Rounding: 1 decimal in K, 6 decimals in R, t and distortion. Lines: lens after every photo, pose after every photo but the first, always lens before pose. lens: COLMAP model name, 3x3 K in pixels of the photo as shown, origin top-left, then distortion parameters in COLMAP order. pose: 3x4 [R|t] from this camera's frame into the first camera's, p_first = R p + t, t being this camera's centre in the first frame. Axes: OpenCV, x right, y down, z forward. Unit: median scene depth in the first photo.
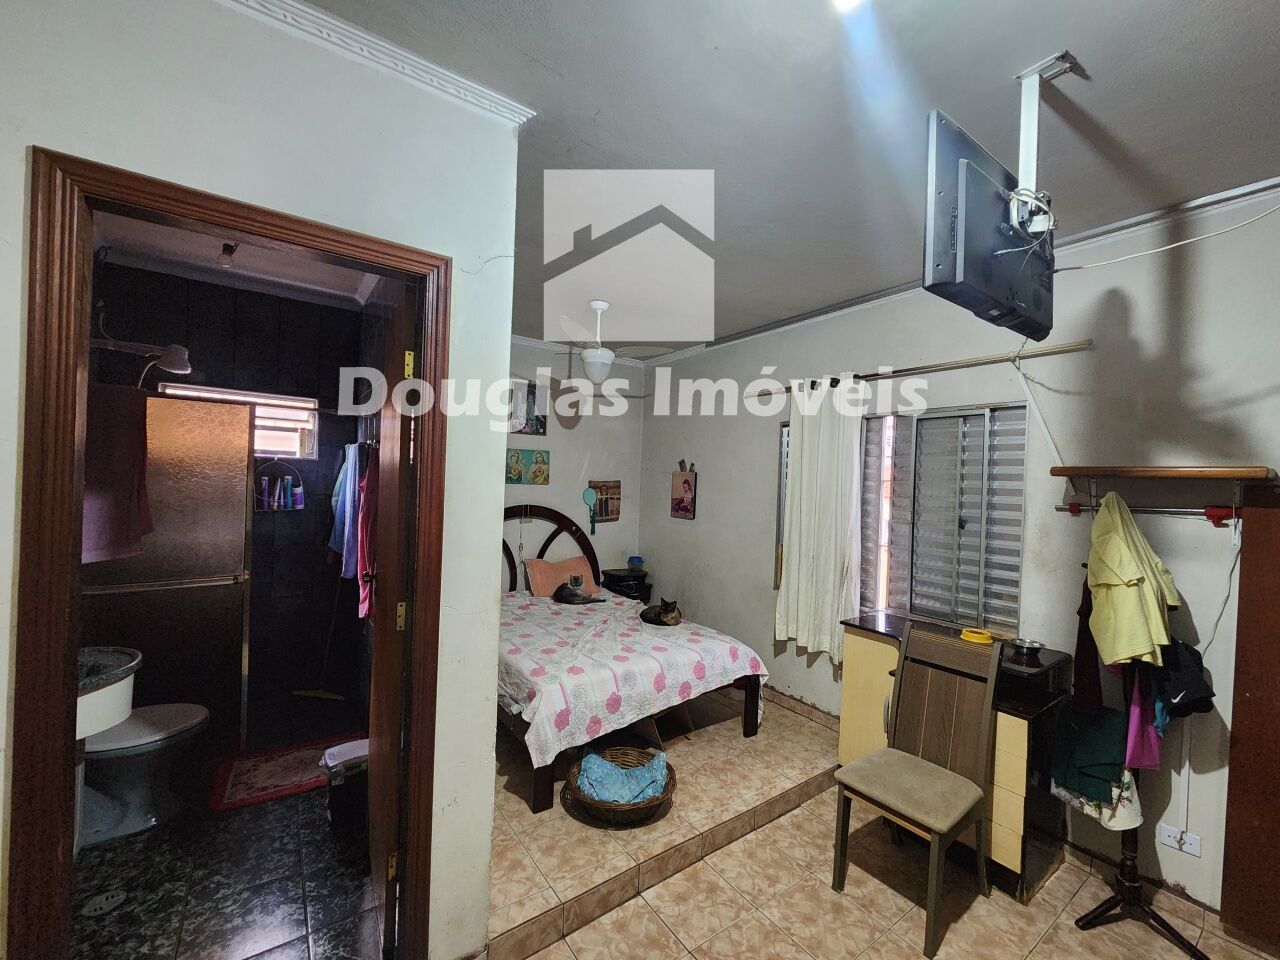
lens RADIAL K [[522.2, 0, 632.6], [0, 522.2, 482.0], [0, 0, 1]] dist [0.000277, 0.000187]
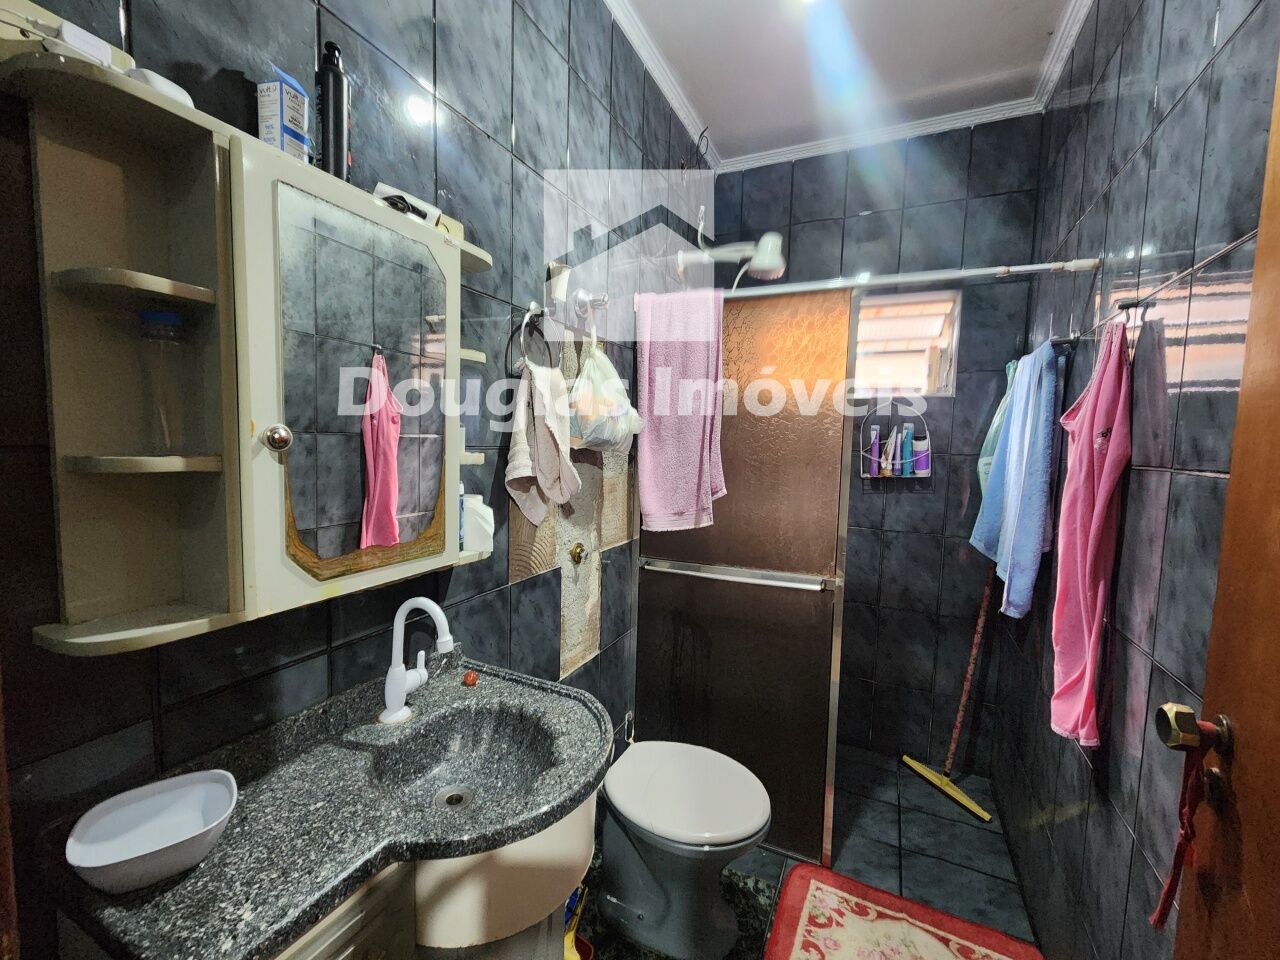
lens RADIAL K [[522.2, 0, 634.3], [0, 522.2, 481.0], [0, 0, 1]] dist [0.000277, 0.000187]
pose [[0.491848, 0.043882, -0.869575, -0.271329], [-0.006262, 0.998882, 0.046866, 0.031118], [0.870659, -0.017606, 0.491573, 0.401729]]
